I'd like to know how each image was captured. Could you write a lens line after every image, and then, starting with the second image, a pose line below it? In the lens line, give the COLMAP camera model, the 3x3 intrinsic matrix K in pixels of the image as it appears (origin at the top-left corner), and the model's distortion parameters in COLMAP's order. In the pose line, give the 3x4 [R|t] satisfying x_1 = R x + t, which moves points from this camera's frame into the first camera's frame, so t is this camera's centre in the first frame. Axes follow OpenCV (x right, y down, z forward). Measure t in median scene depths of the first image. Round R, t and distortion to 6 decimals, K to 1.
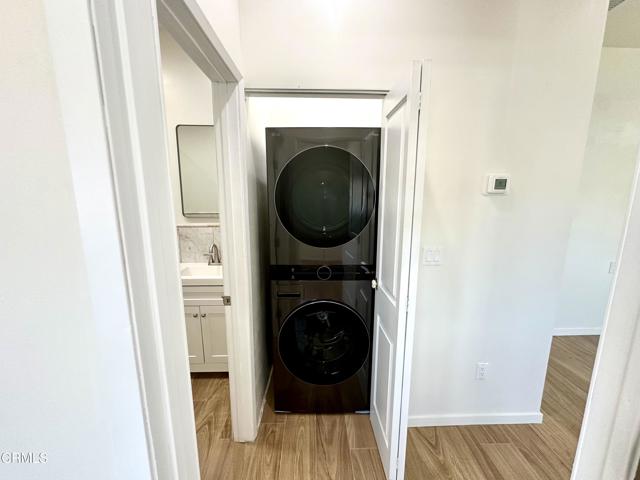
lens RADIAL K [[255.9, 0, 319.0], [0, 255.9, 240.4], [0, 0, 1]] dist [-0.005411, 0.000729]
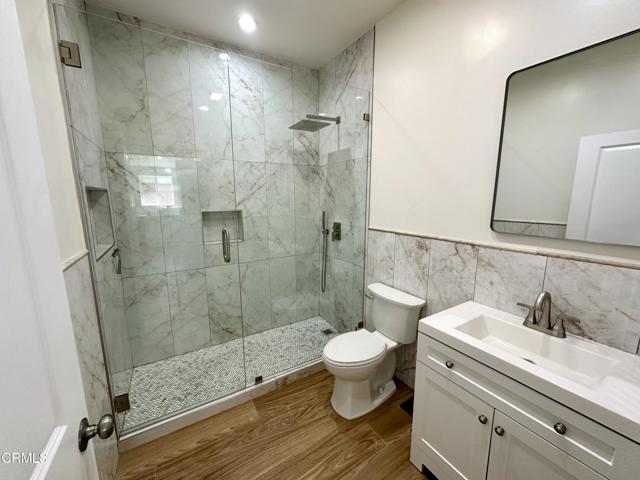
lens RADIAL K [[255.9, 0, 318.9], [0, 255.9, 239.8], [0, 0, 1]] dist [-0.005411, 0.000729]
pose [[0.496533, 0.134419, -0.857547, -0.209902], [-0.139069, 0.987494, 0.074265, -0.059781], [0.856805, 0.082383, 0.509017, 0.340374]]
